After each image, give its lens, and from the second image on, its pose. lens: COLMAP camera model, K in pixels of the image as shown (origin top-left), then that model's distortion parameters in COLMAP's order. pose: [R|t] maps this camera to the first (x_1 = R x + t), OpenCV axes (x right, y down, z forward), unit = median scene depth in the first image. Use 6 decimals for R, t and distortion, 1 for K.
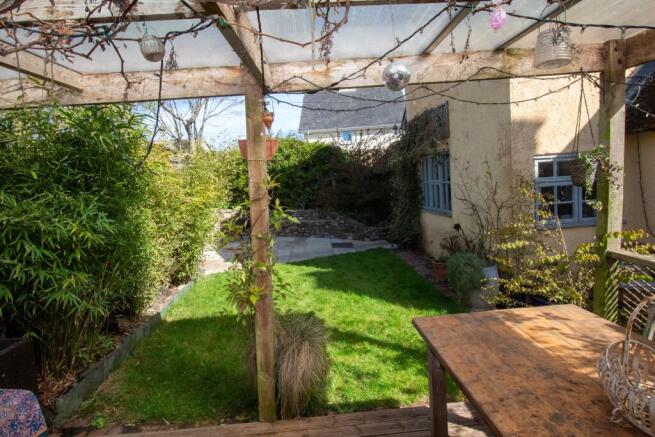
lens RADIAL K [[399.2, 0, 328.7], [0, 399.2, 217.3], [0, 0, 1]] dist [-0.007090, 0.001798]
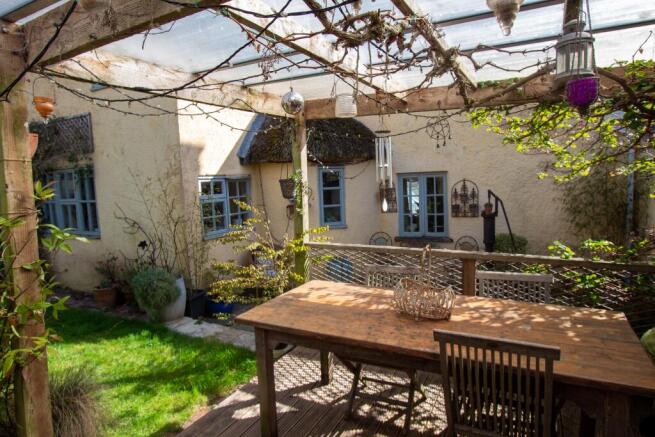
lens RADIAL K [[399.2, 0, 329.1], [0, 399.2, 217.6], [0, 0, 1]] dist [-0.007090, 0.001798]
pose [[0.517770, -0.038807, 0.854639, -0.281788], [0.087643, 0.996121, -0.007866, 0.006575], [-0.851019, 0.078976, 0.519162, 0.097683]]
